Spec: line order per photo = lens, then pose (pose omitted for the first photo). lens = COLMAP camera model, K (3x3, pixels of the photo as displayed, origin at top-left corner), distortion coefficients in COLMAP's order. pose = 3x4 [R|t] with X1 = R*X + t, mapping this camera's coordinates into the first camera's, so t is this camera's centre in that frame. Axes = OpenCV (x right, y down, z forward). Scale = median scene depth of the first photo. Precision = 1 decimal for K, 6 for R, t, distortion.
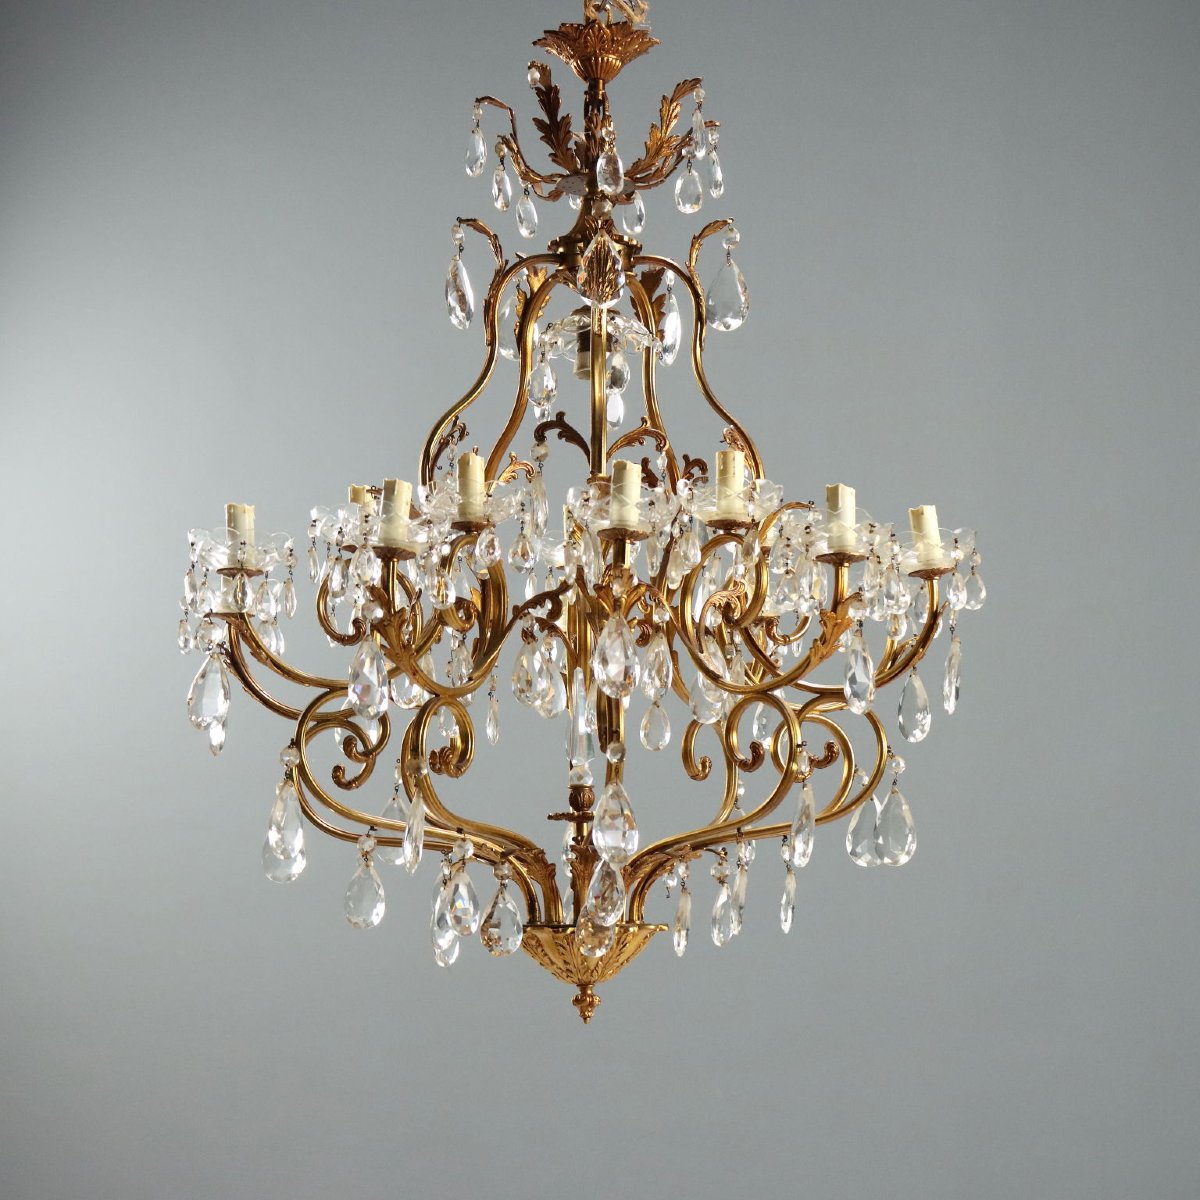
lens RADIAL K [[2612.4, 0, 600.0], [0, 2612.4, 600.0], [0, 0, 1]] dist [-0.070350, -0.018724]
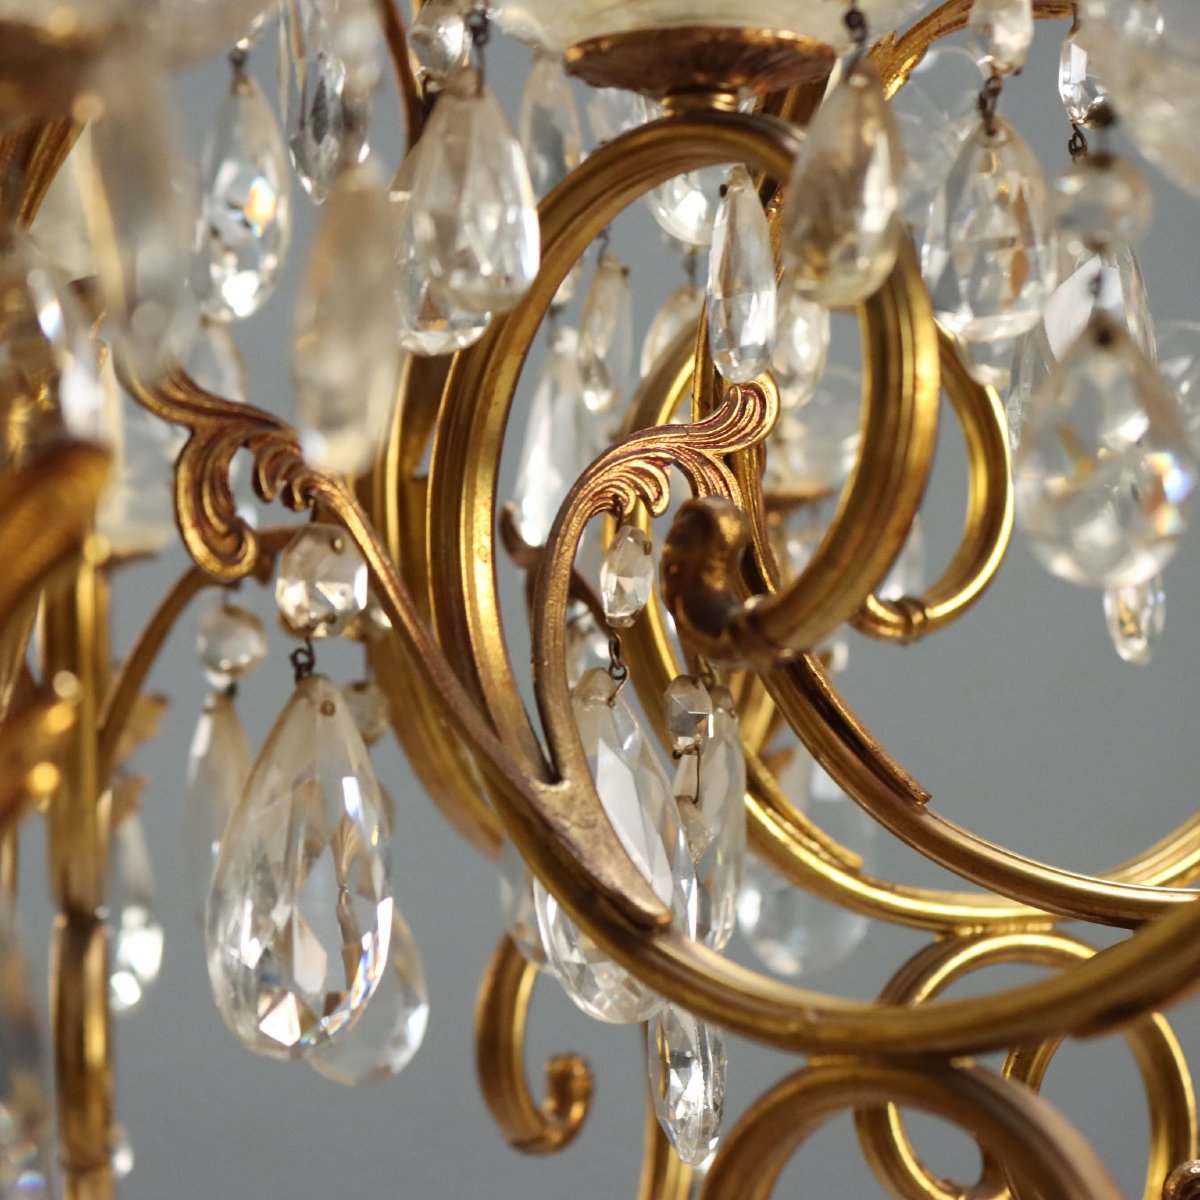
lens RADIAL K [[3440.6, 0, 600.0], [0, 3440.6, 600.0], [0, 0, 1]] dist [0.088014, 0.625393]
pose [[0.998435, -0.015825, 0.053637, 0.028766], [0.012044, 0.997468, 0.070088, -0.008876], [-0.054610, -0.069333, 0.996098, 0.740351]]
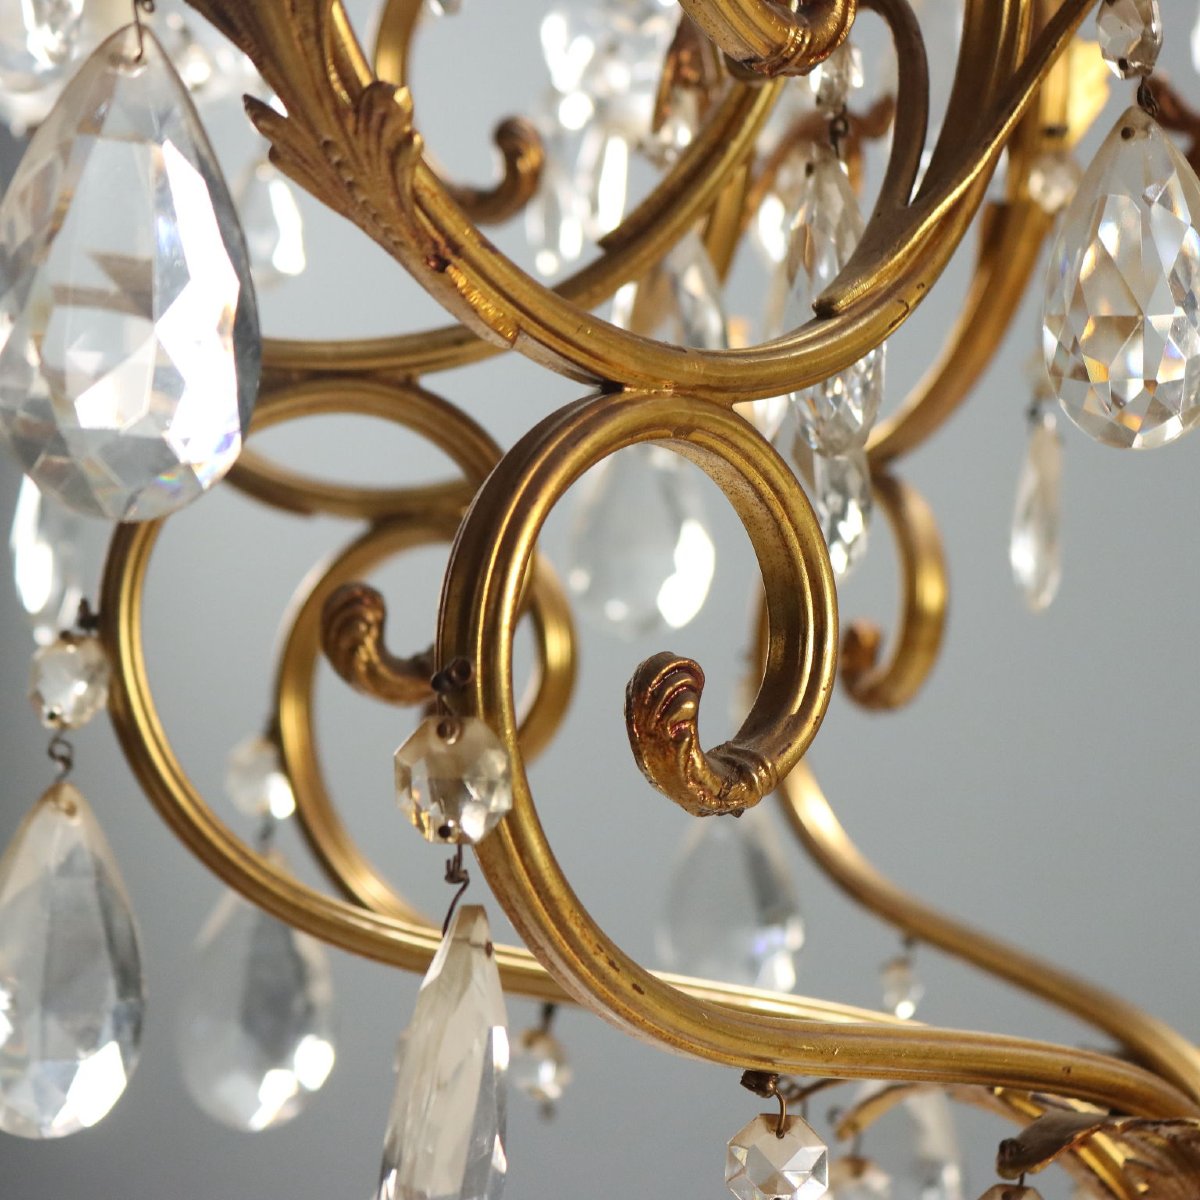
lens RADIAL K [[3440.6, 0, 600.0], [0, 3440.6, 600.0], [0, 0, 1]] dist [0.088014, 0.625393]
pose [[0.971174, 0.003201, -0.238349, -0.003288], [0.013987, 0.997421, 0.070390, 0.032050], [0.237960, -0.071695, 0.968625, 0.706328]]
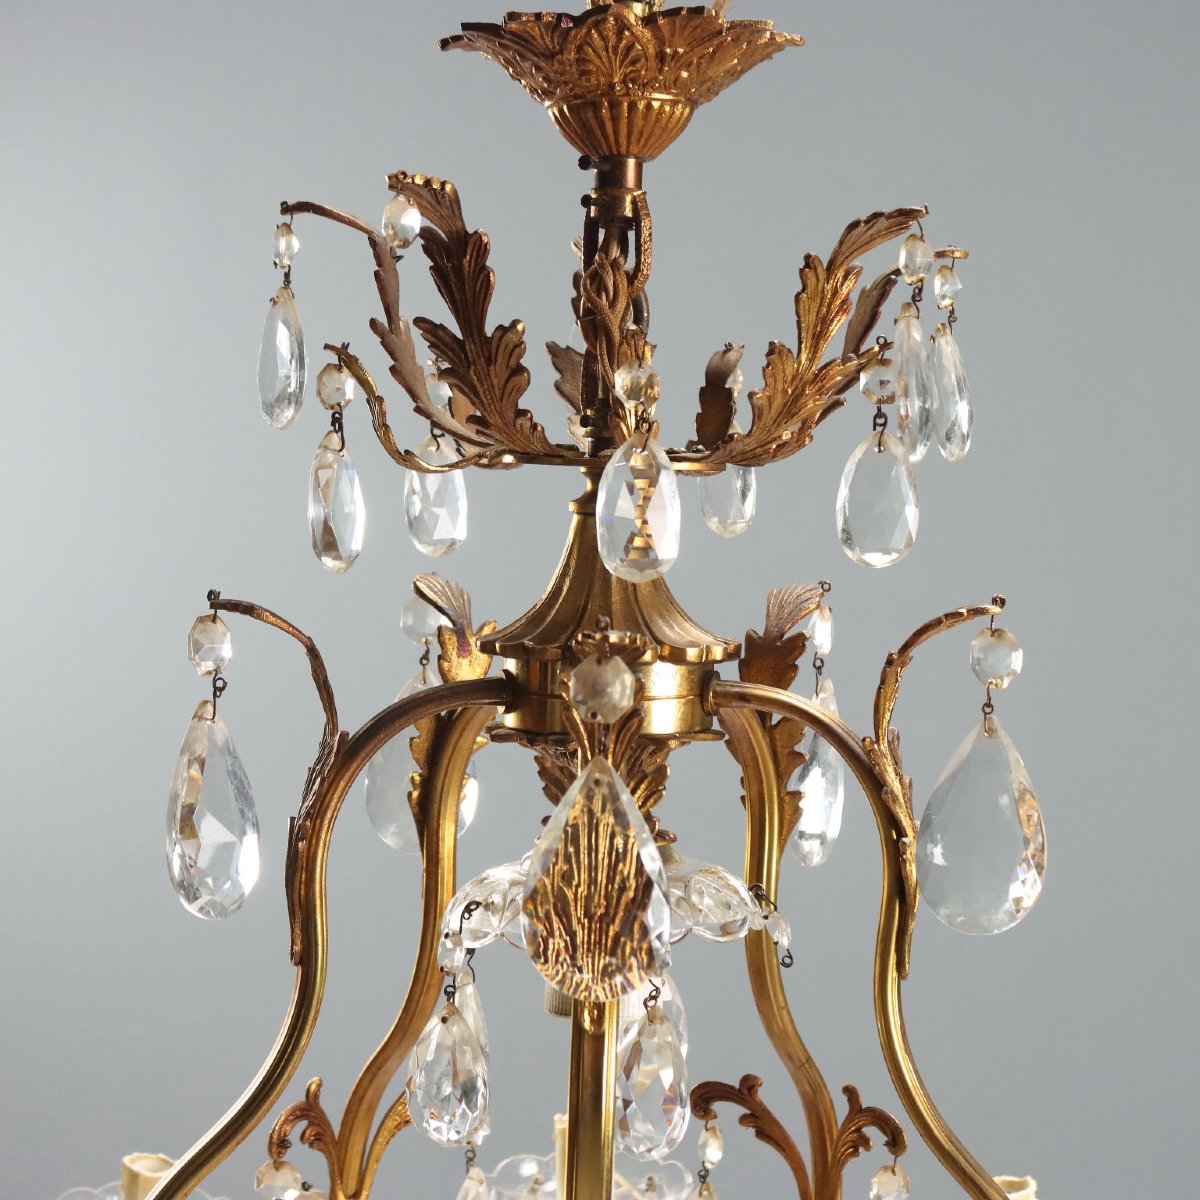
lens RADIAL K [[2510.9, 0, 600.0], [0, 2510.9, 600.0], [0, 0, 1]] dist [-0.059247, -0.297535]
pose [[0.997924, 0.014295, -0.062789, 0.019264], [-0.003100, 0.984583, 0.174891, -0.211508], [0.064321, -0.174334, 0.982584, 0.697704]]
